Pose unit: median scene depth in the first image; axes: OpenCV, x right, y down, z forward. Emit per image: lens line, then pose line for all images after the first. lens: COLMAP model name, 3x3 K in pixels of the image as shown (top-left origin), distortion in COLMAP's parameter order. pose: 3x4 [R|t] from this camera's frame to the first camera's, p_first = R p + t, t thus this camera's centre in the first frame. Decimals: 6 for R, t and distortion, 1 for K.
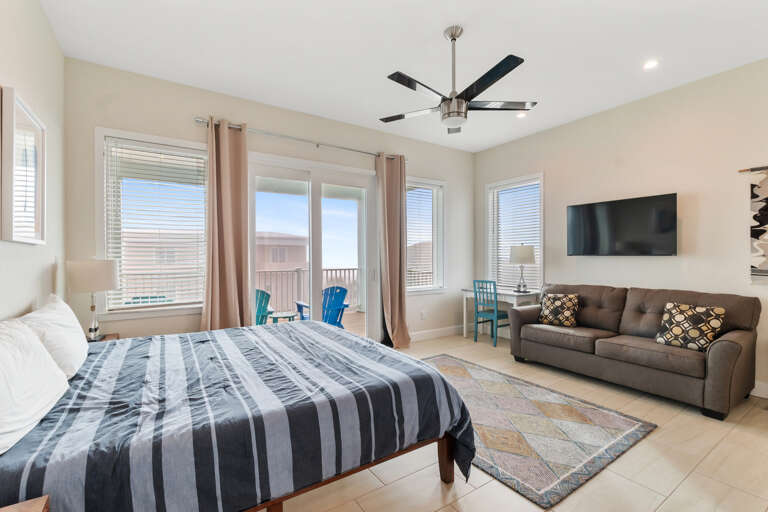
lens RADIAL K [[335.8, 0, 385.0], [0, 335.8, 257.7], [0, 0, 1]] dist [0.000249, -0.000015]
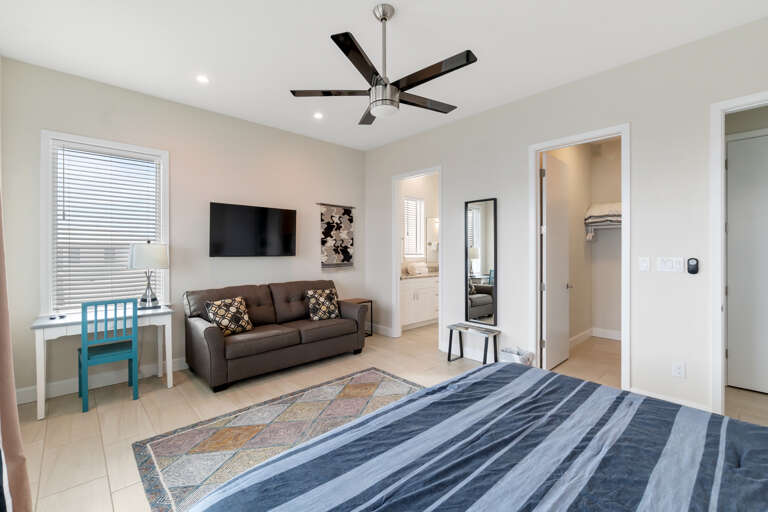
lens RADIAL K [[335.8, 0, 365.6], [0, 335.8, 249.8], [0, 0, 1]] dist [0.000249, -0.000015]
pose [[-0.140555, 0.004589, 0.990062, -0.519528], [0.003651, 0.999985, -0.004117, -0.024794], [-0.990066, 0.003036, -0.140570, 0.910134]]
